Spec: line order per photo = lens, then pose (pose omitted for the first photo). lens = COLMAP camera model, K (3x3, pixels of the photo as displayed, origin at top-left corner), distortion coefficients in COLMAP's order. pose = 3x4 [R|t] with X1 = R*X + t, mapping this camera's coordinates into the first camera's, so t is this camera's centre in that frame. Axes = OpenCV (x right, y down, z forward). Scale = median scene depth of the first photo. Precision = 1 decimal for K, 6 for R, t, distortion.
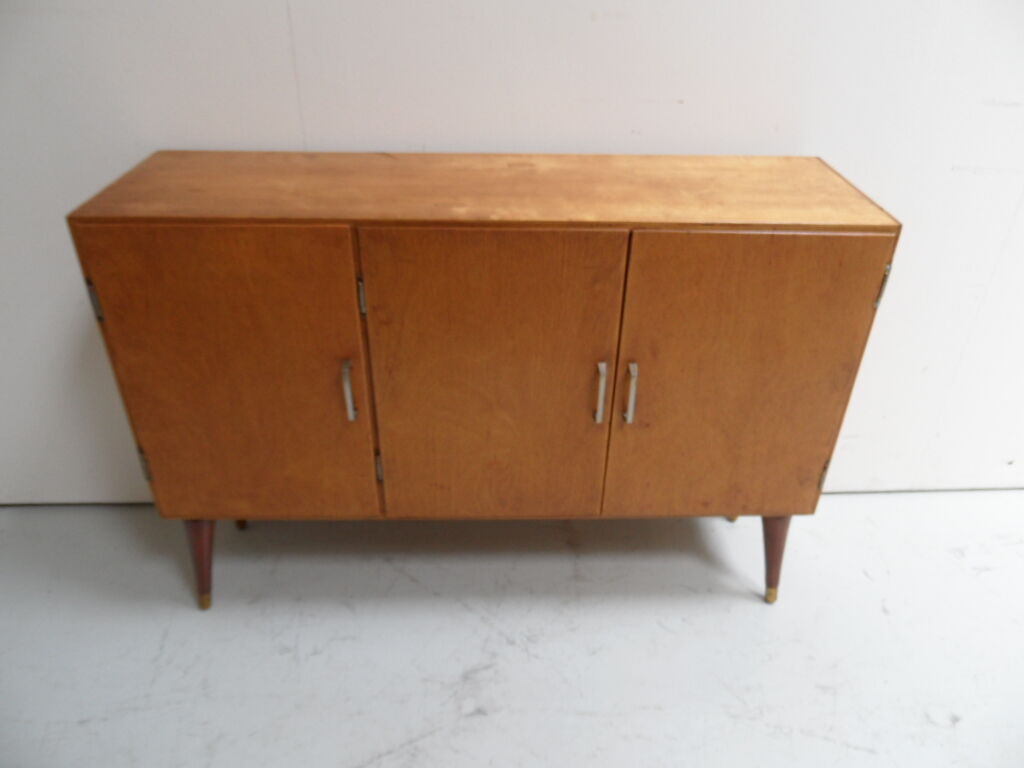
lens RADIAL K [[757.6, 0, 512.5], [0, 757.6, 380.3], [0, 0, 1]] dist [-0.029226, 0.018060]
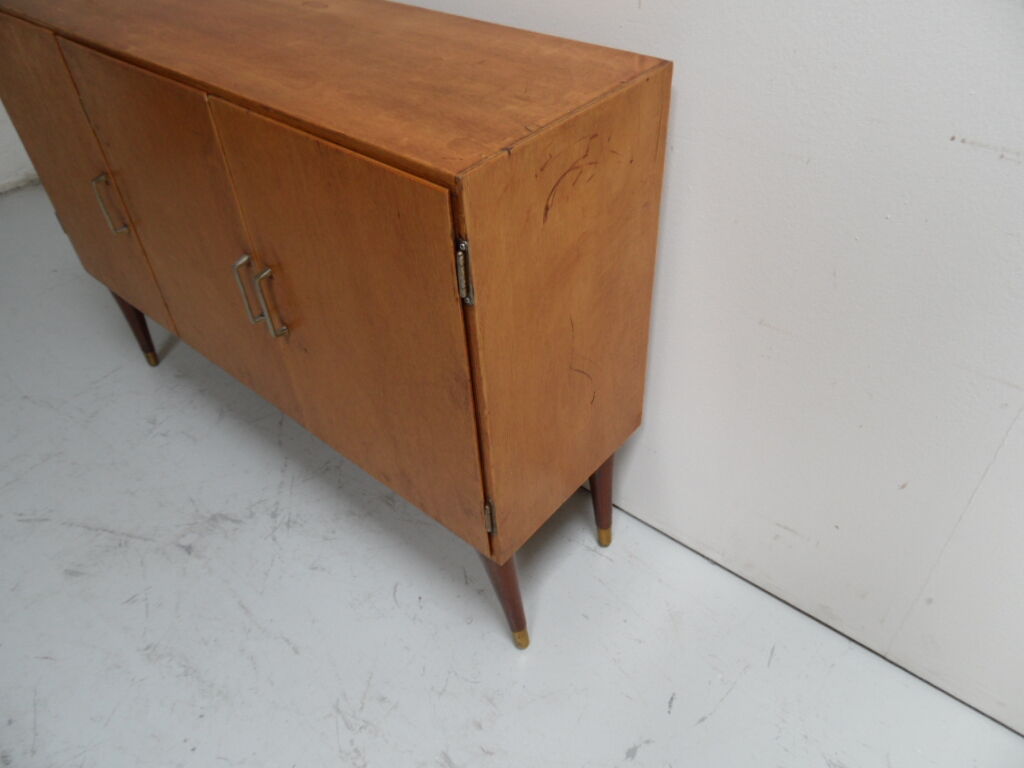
lens RADIAL K [[757.6, 0, 511.0], [0, 757.6, 379.6], [0, 0, 1]] dist [-0.029226, 0.018060]
pose [[0.738857, 0.405435, -0.538249, 0.767726], [-0.311363, 0.913777, 0.260891, -0.188394], [0.597615, -0.025170, 0.801388, 0.447869]]
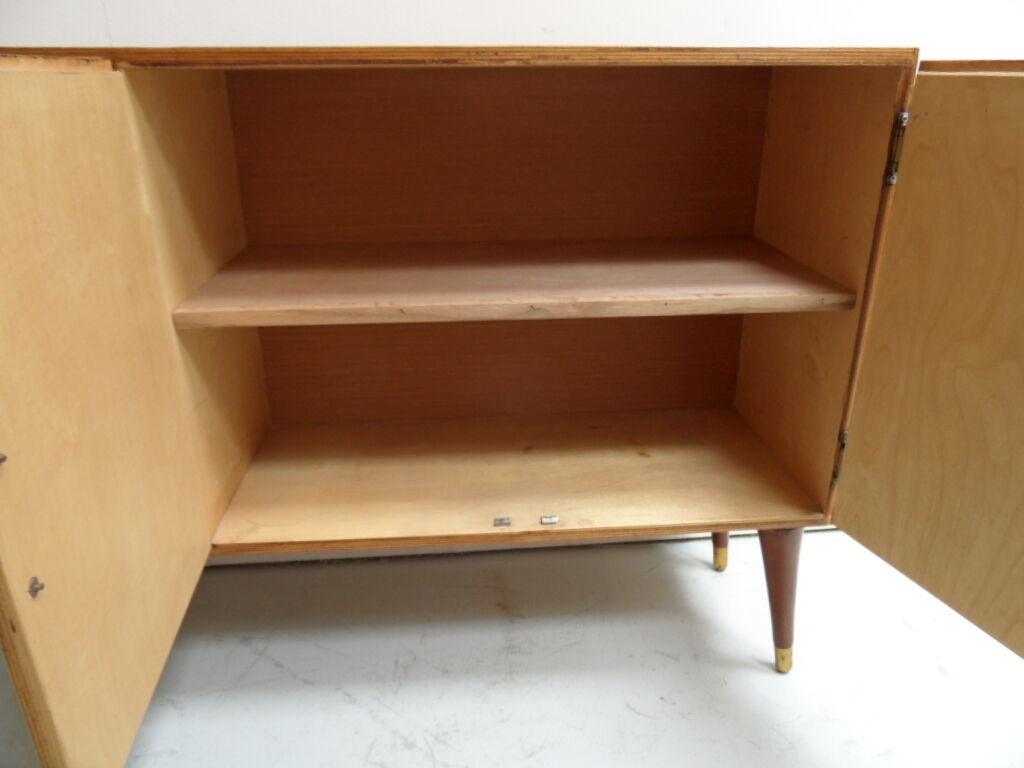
lens RADIAL K [[757.6, 0, 511.3], [0, 757.6, 377.7], [0, 0, 1]] dist [-0.029226, 0.018060]
pose [[0.998482, -0.039737, 0.038138, 0.085194], [0.045892, 0.983110, -0.177166, 0.166221], [-0.030454, 0.178648, 0.983442, 0.313842]]
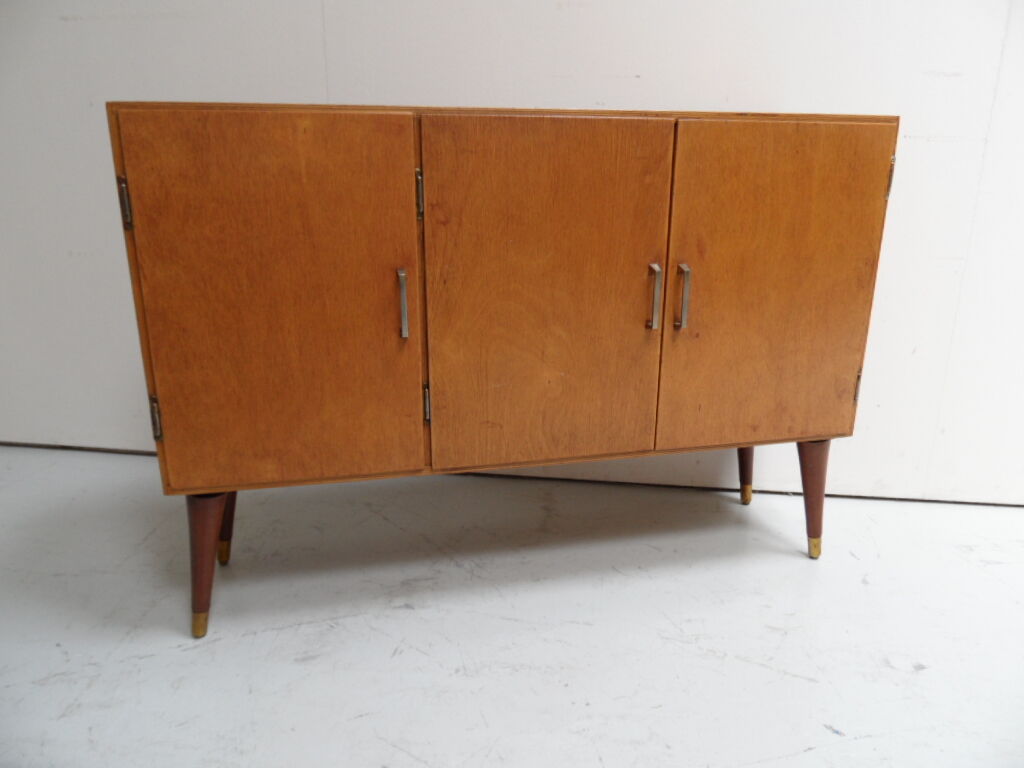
lens RADIAL K [[757.6, 0, 511.9], [0, 757.6, 379.6], [0, 0, 1]] dist [-0.029226, 0.018060]
pose [[0.980686, -0.068948, 0.183031, -0.237027], [0.113172, 0.963272, -0.243513, 0.316181], [-0.159519, 0.259524, 0.952471, 0.099307]]
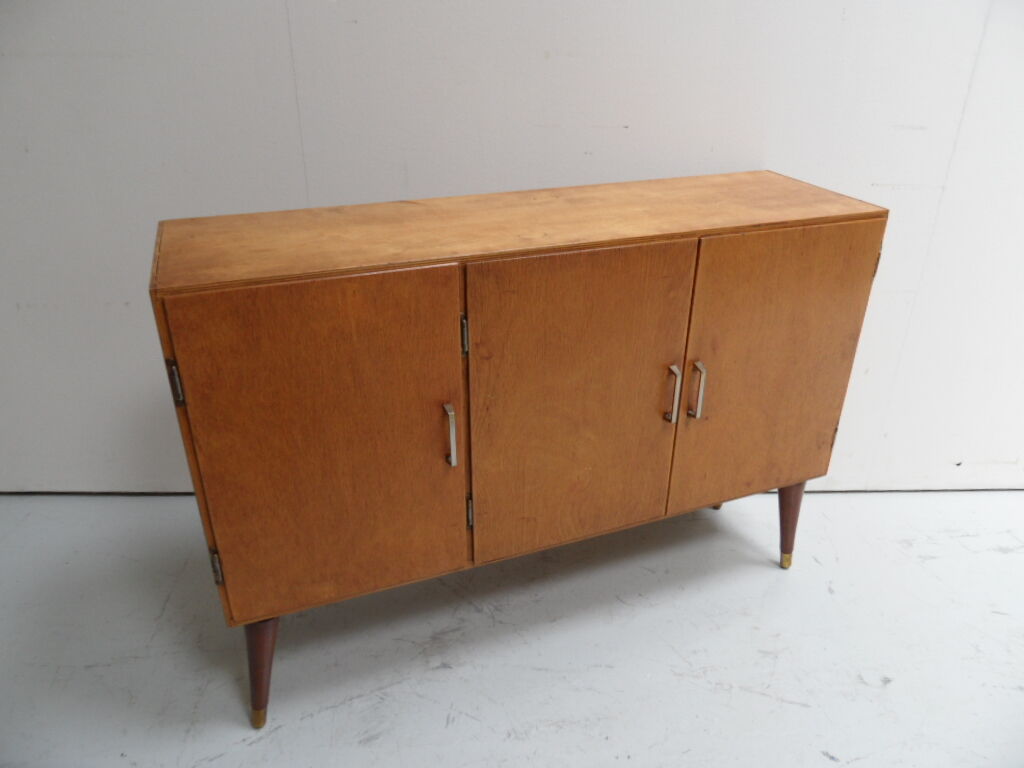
lens RADIAL K [[757.6, 0, 512.8], [0, 757.6, 380.3], [0, 0, 1]] dist [-0.029226, 0.018060]
pose [[0.939162, -0.164910, 0.301297, -0.382572], [0.189642, 0.980337, -0.054552, 0.011635], [-0.286377, 0.108372, 0.951969, 0.039255]]
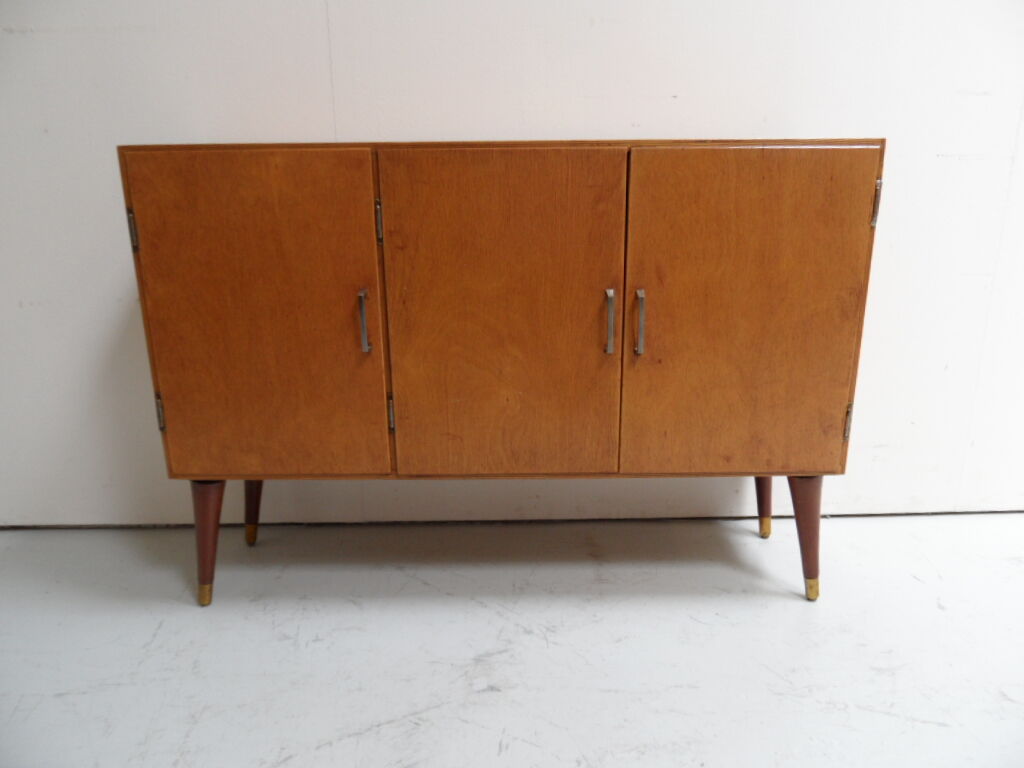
lens RADIAL K [[757.6, 0, 511.8], [0, 757.6, 379.3], [0, 0, 1]] dist [-0.029226, 0.018060]
pose [[0.999046, -0.016821, -0.040302, 0.022475], [0.005387, 0.963266, -0.268496, 0.333310], [0.043338, 0.268023, 0.962437, 0.036888]]
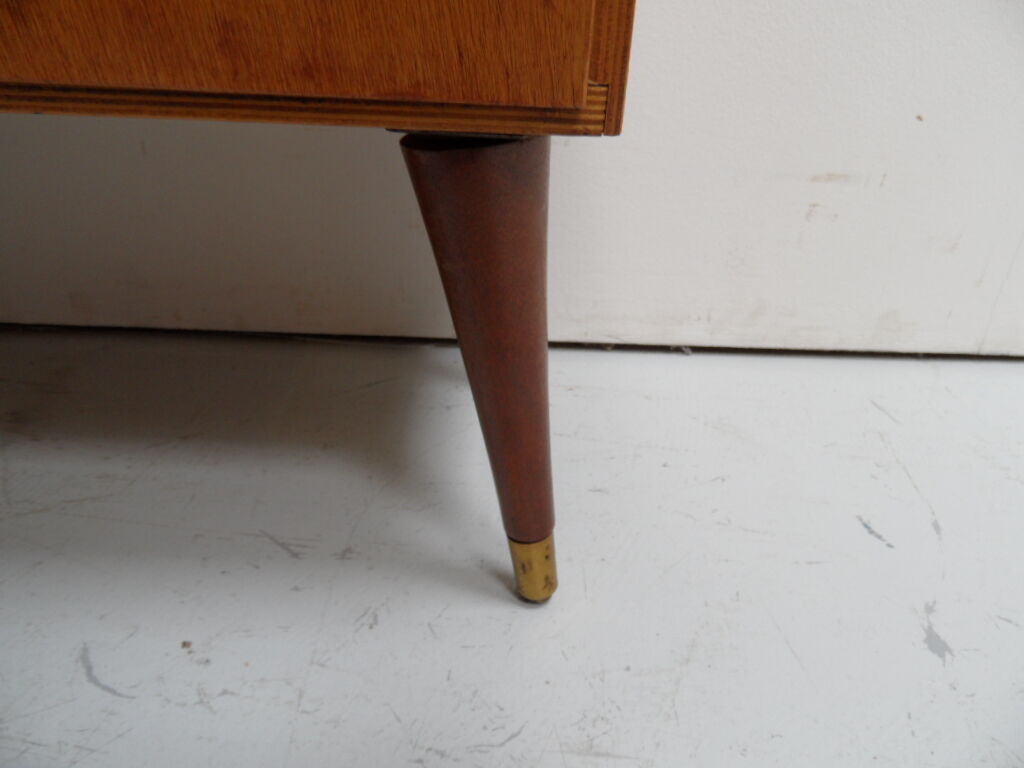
lens RADIAL K [[757.6, 0, 515.6], [0, 757.6, 380.9], [0, 0, 1]] dist [-0.029226, 0.018060]
pose [[0.999308, 0.037048, 0.003294, 0.394475], [-0.036812, 0.997813, -0.054903, 0.271169], [-0.005321, 0.054744, 0.998486, 0.844733]]
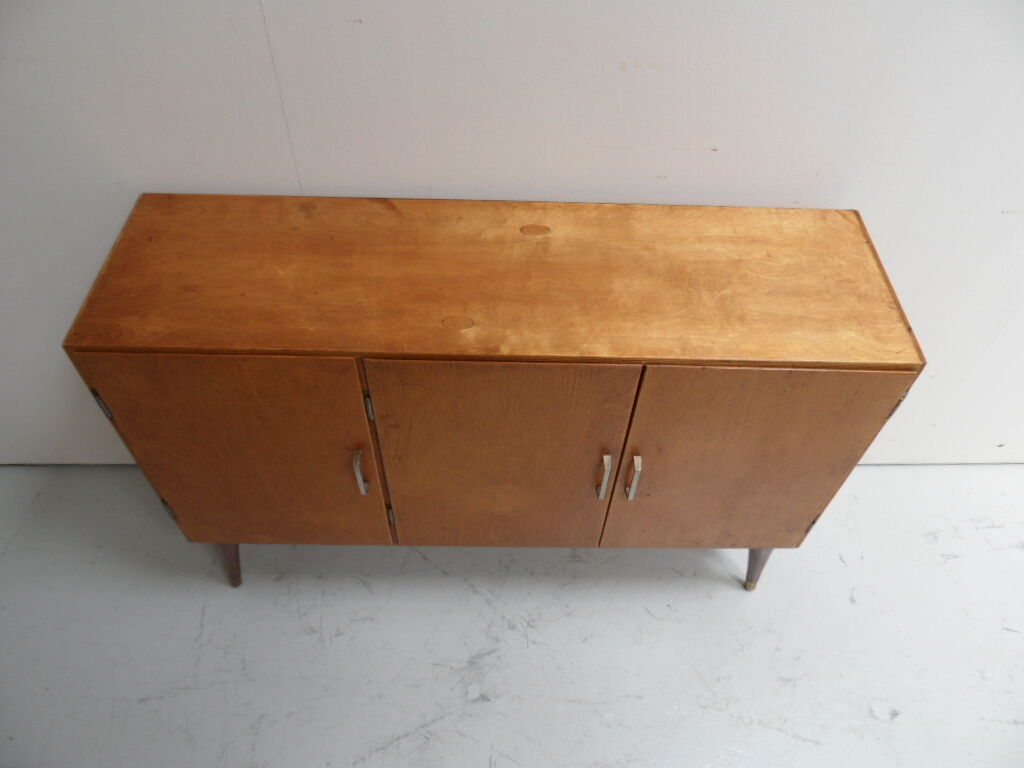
lens RADIAL K [[757.6, 0, 512.0], [0, 757.6, 383.4], [0, 0, 1]] dist [-0.029226, 0.018060]
pose [[0.999670, 0.025240, -0.004748, -0.006734], [-0.022441, 0.948338, 0.316466, -0.392881], [0.012490, -0.316255, 0.948592, 0.057065]]
